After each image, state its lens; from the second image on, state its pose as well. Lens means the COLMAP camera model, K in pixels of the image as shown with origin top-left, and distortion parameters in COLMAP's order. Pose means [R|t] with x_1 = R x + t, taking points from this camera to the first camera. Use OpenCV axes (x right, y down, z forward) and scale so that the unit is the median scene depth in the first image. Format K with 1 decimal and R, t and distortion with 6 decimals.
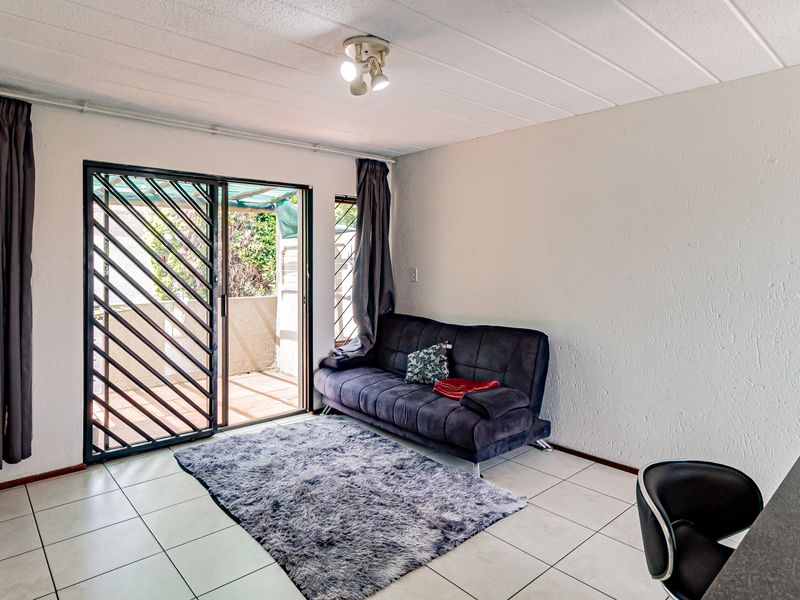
lens RADIAL K [[492.0, 0, 398.5], [0, 492.0, 263.6], [0, 0, 1]] dist [0.001162, 0.000633]
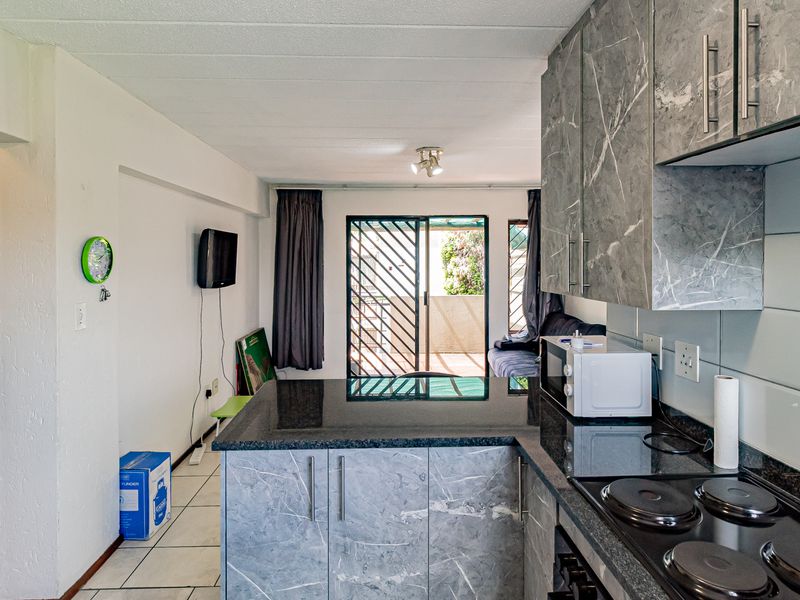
lens RADIAL K [[492.0, 0, 398.5], [0, 492.0, 263.6], [0, 0, 1]] dist [0.001162, 0.000633]
pose [[0.767209, -0.003223, -0.641389, 0.680029], [0.001974, 0.999995, -0.002664, -0.024432], [0.641394, 0.000778, 0.767211, -0.289199]]
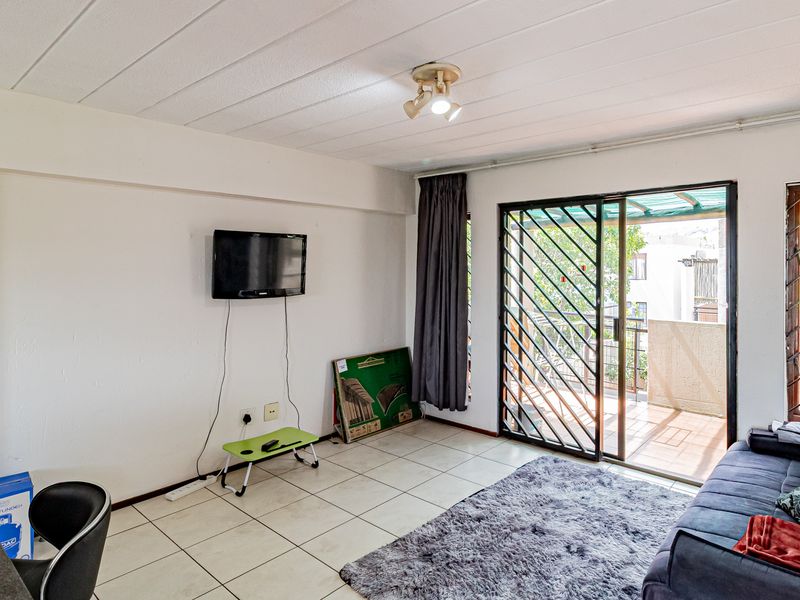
lens RADIAL K [[494.1, 0, 399.6], [0, 494.1, 265.1], [0, 0, 1]] dist [-0.001427, 0.000944]
pose [[0.105248, -0.003848, -0.994439, 0.638000], [-0.006470, 0.999969, -0.004554, -0.037435], [0.994425, 0.006913, 0.105220, 0.580551]]
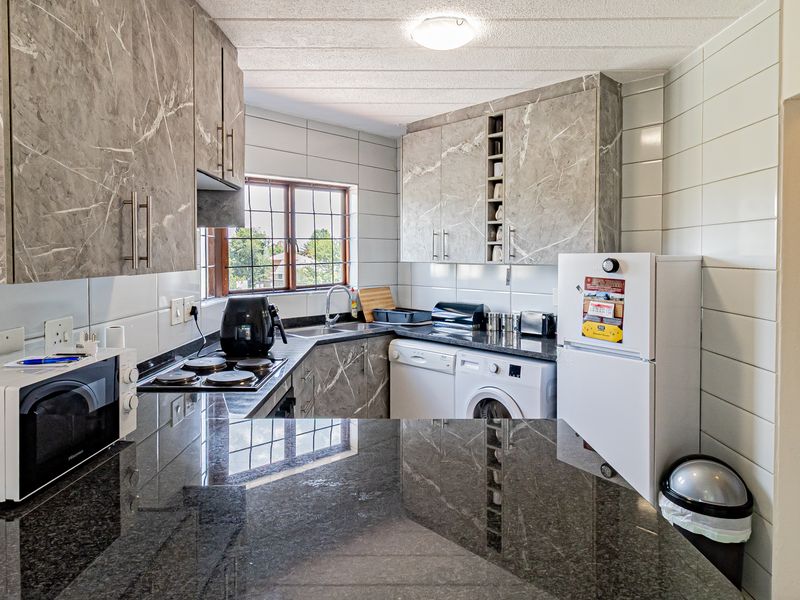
lens RADIAL K [[492.0, 0, 398.5], [0, 492.0, 263.6], [0, 0, 1]] dist [0.001162, 0.000633]
pose [[-0.740554, -0.017030, 0.671781, 0.035009], [-0.000114, 0.999682, 0.025217, -0.008894], [-0.671997, 0.018598, -0.740320, 0.408405]]
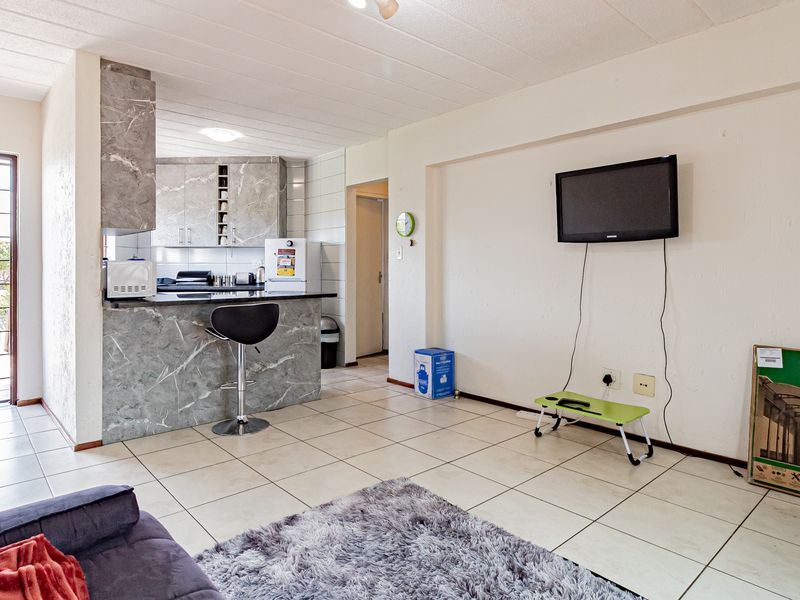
lens RADIAL K [[494.1, 0, 399.6], [0, 494.1, 265.1], [0, 0, 1]] dist [-0.001427, 0.000944]
pose [[-0.999966, -0.003734, -0.007358, -0.074988], [-0.003746, 0.999992, 0.001598, 0.076867], [0.007352, 0.001625, -0.999972, 1.327776]]
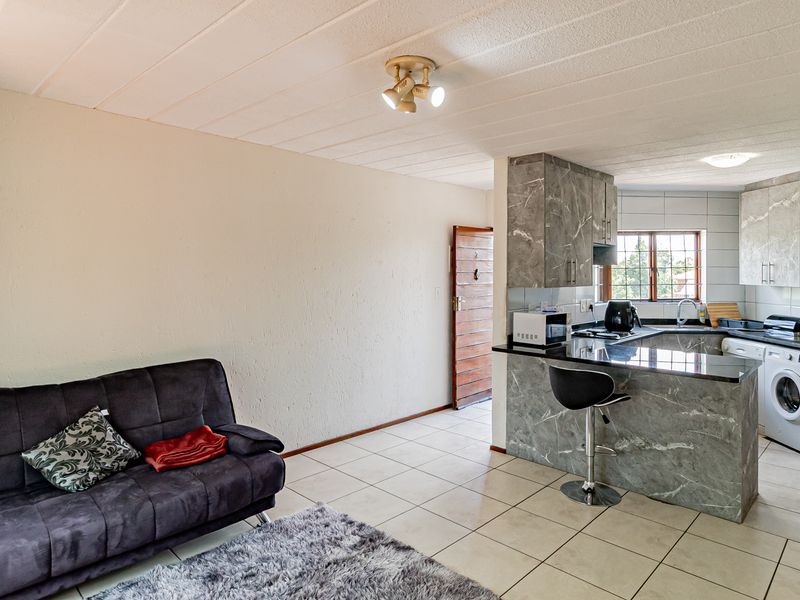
lens RADIAL K [[502.2, 0, 398.4], [0, 502.2, 265.0], [0, 0, 1]] dist [-0.000116, 0.002625]
pose [[-0.072867, 0.006534, 0.997320, -0.726187], [-0.001479, 0.999977, -0.006659, -0.034139], [-0.997341, -0.001961, -0.072856, 0.766615]]
